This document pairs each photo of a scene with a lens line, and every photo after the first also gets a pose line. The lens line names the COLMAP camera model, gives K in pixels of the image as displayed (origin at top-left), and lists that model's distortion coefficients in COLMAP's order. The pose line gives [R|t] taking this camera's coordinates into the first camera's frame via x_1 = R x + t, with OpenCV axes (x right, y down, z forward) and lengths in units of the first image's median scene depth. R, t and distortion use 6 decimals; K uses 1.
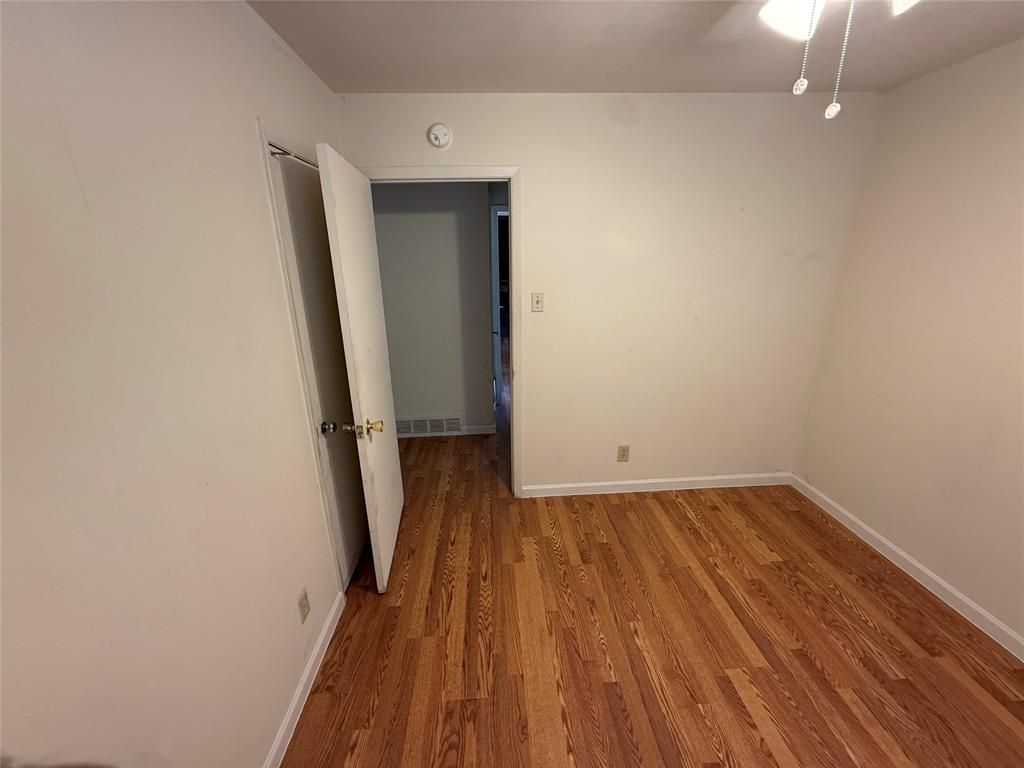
lens RADIAL K [[410.0, 0, 507.6], [0, 410.0, 386.6], [0, 0, 1]] dist [-0.001317, -0.000379]
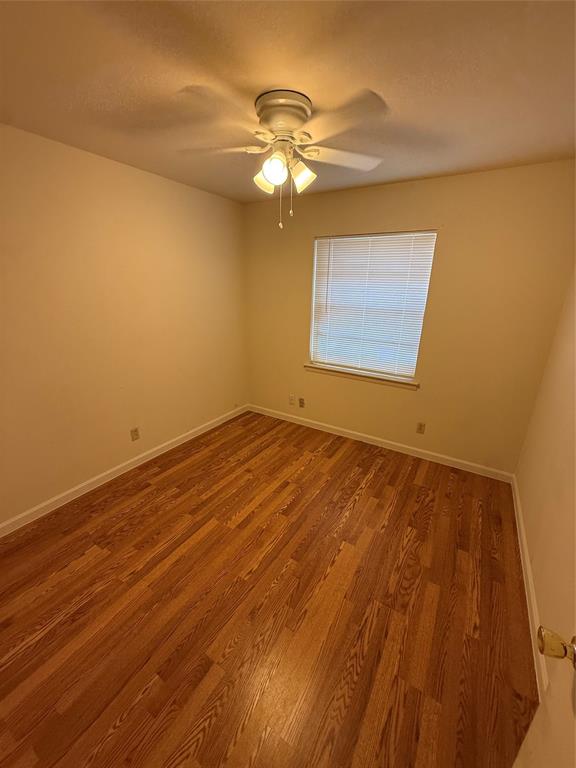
lens RADIAL K [[307.5, 0, 285.5], [0, 307.5, 380.9], [0, 0, 1]] dist [-0.001317, -0.000379]
pose [[-0.823086, -0.173756, 0.540683, -0.203965], [0.175797, 0.827334, 0.533492, -0.408863], [-0.540022, 0.534160, -0.650422, 1.250332]]
